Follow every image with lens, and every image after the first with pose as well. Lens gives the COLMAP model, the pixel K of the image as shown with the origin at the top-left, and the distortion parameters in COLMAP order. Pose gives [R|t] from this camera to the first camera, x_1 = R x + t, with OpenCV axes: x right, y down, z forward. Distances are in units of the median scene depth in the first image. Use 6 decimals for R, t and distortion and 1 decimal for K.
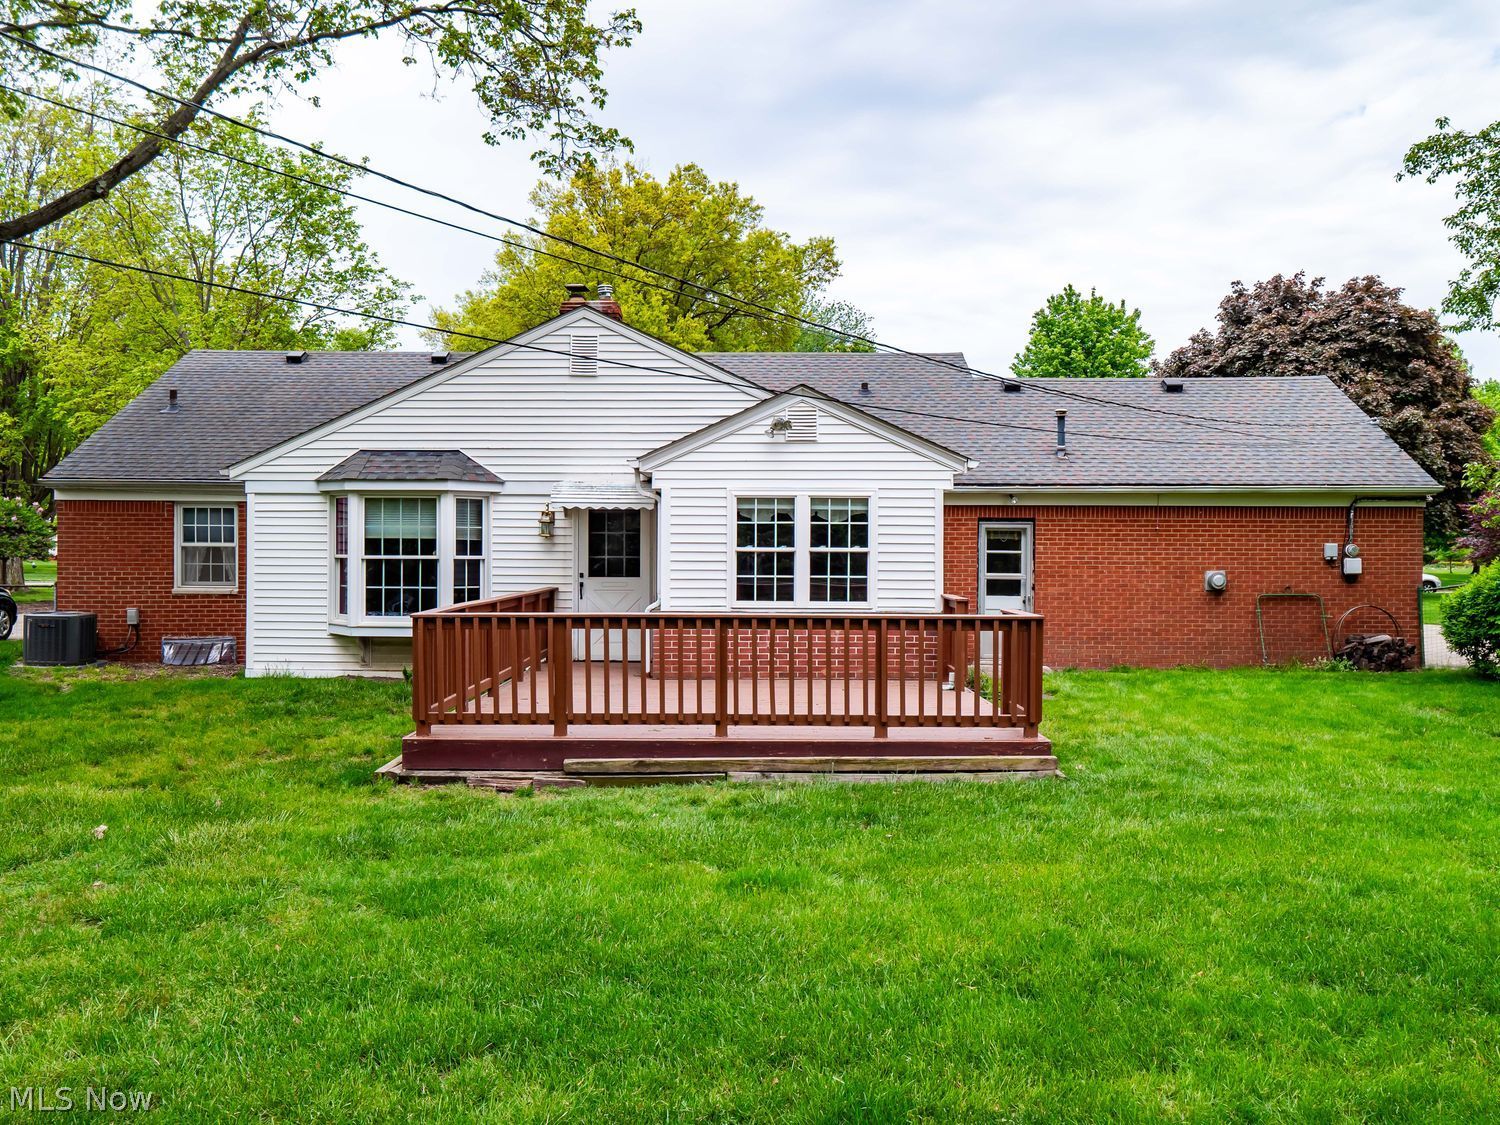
lens RADIAL K [[1187.6, 0, 742.3], [0, 1187.6, 555.1], [0, 0, 1]] dist [0.019734, 0.002967]
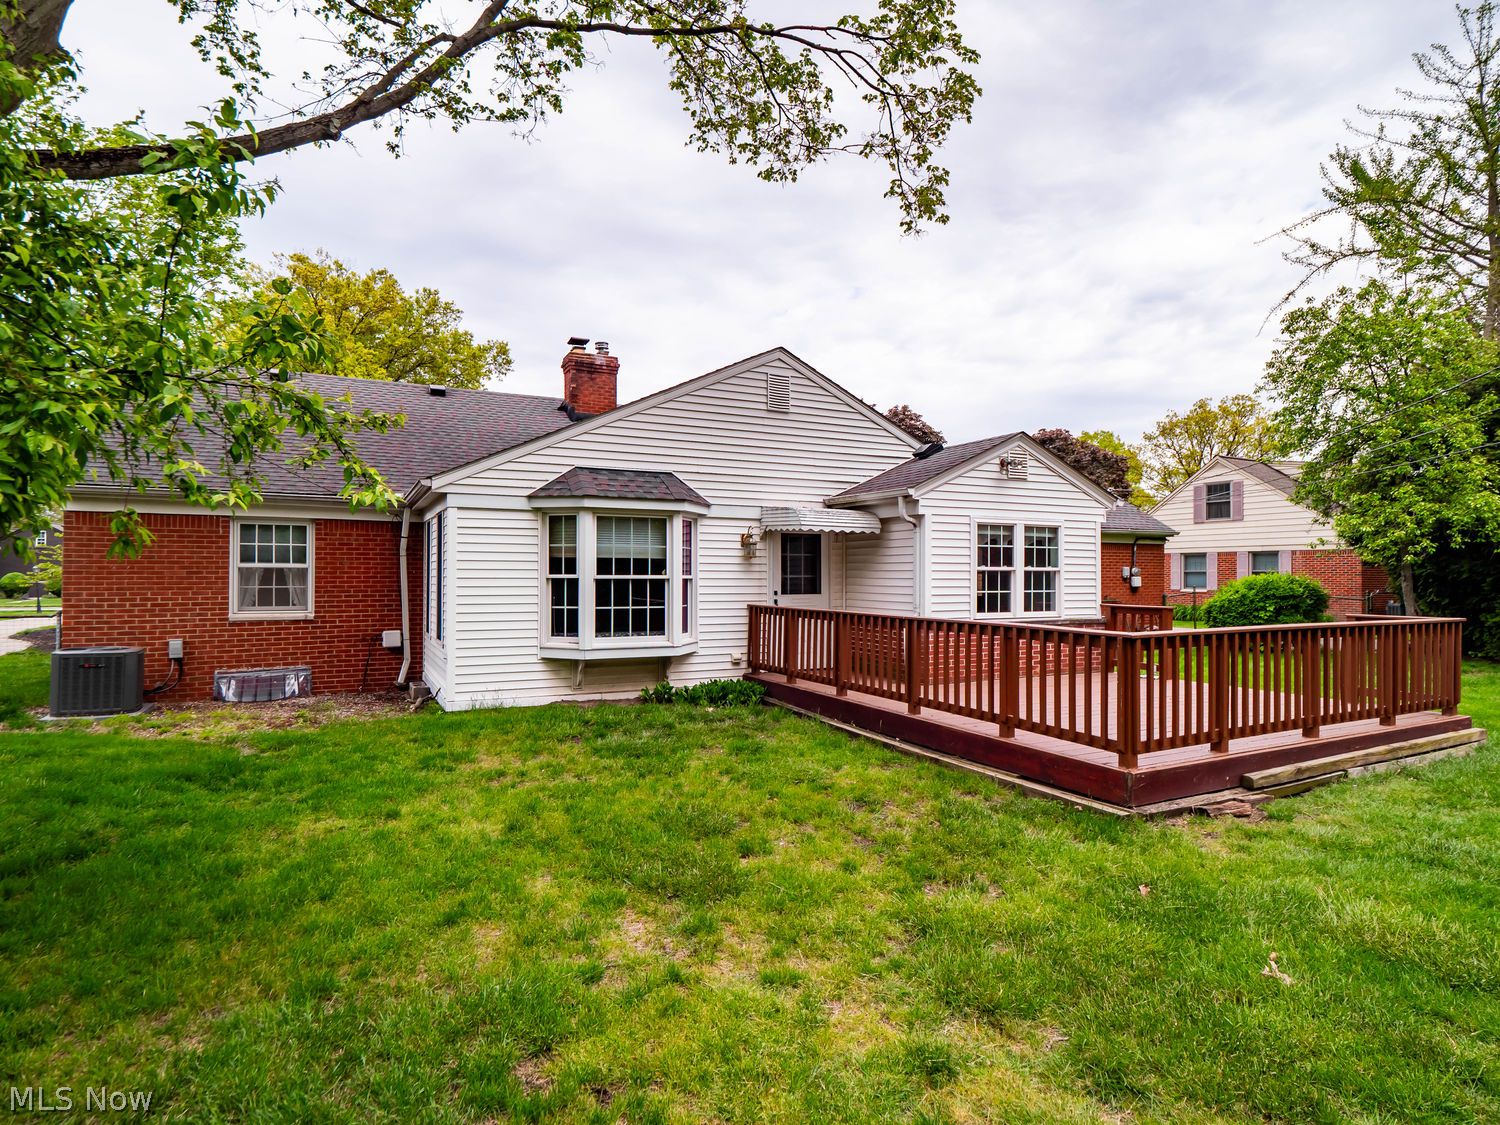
lens RADIAL K [[803.7, 0, 751.8], [0, 803.7, 564.3], [0, 0, 1]] dist [0.008685, -0.001444]
pose [[0.885600, 0.004299, 0.464428, -0.498009], [0.004327, 0.999837, -0.017505, 0.003271], [-0.464428, 0.017512, 0.885438, 0.354546]]
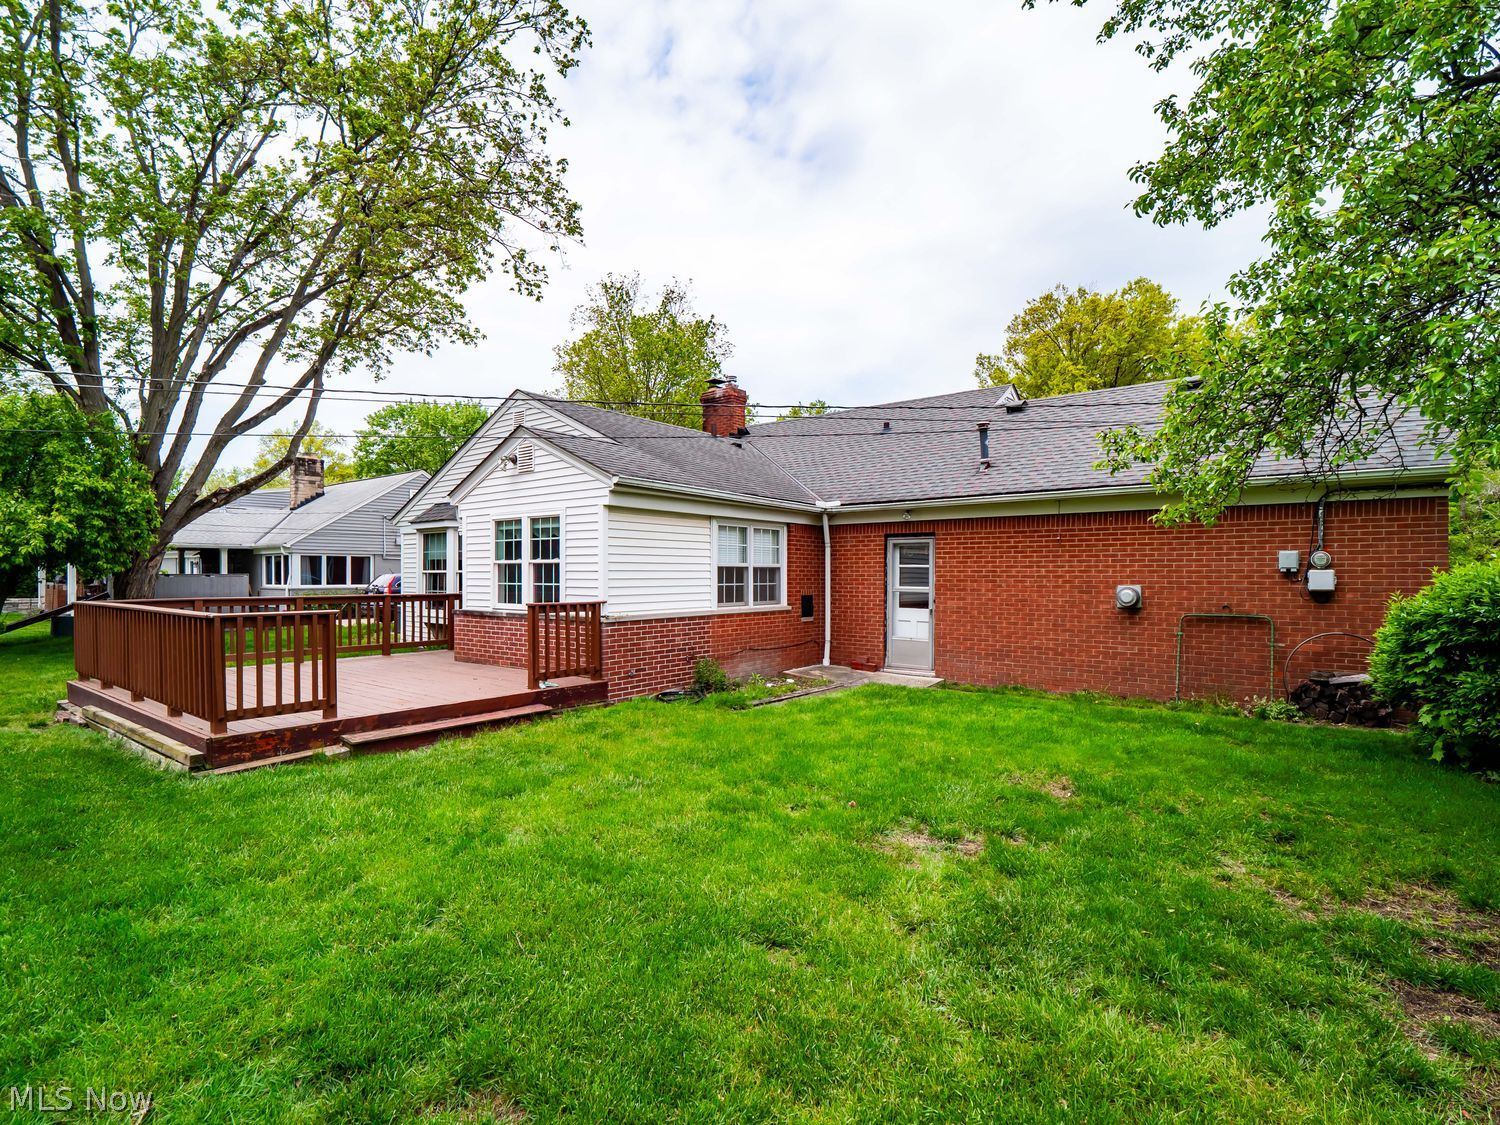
lens RADIAL K [[746.8, 0, 739.5], [0, 746.8, 569.0], [0, 0, 1]] dist [-0.015569, 0.000387]
pose [[0.786757, -0.005837, -0.617235, 0.601475], [-0.001810, 0.999929, -0.011762, 0.009734], [0.617260, 0.010371, 0.786691, 0.473749]]
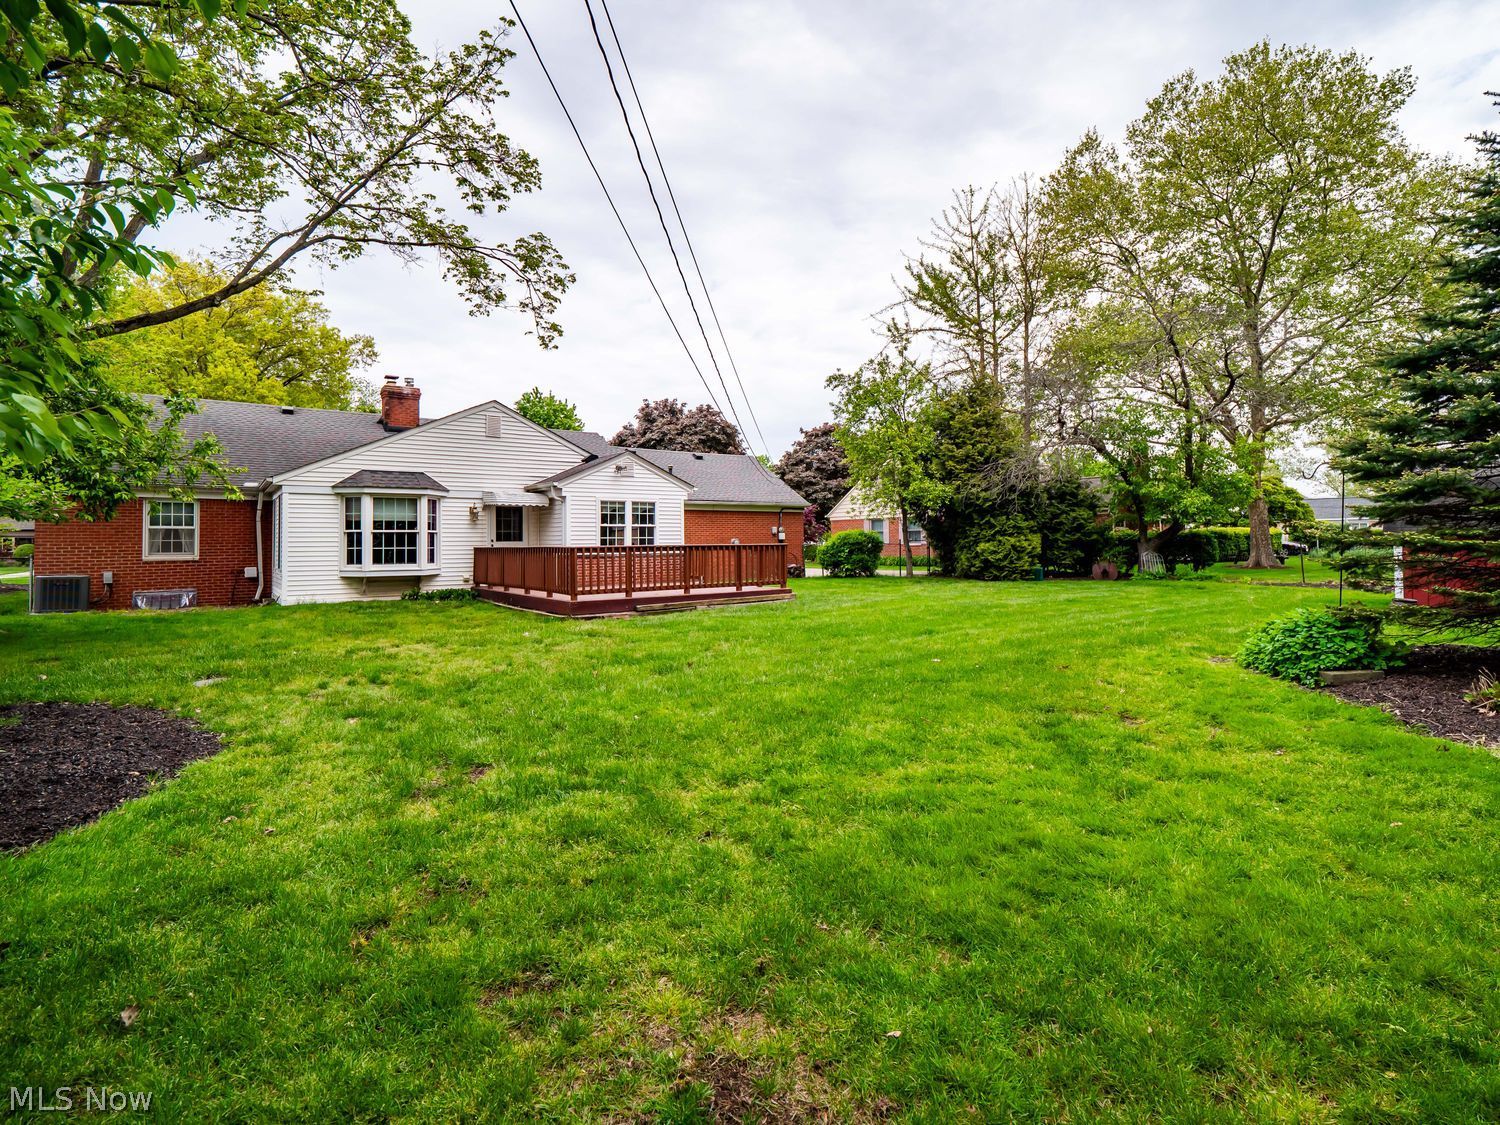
lens RADIAL K [[746.8, 0, 775.5], [0, 746.8, 520.8], [0, 0, 1]] dist [-0.015569, 0.000387]
pose [[0.786471, 0.006067, 0.617598, -0.515646], [0.018285, 0.999285, -0.033101, 0.032856], [-0.617357, 0.037326, 0.785797, -0.220643]]
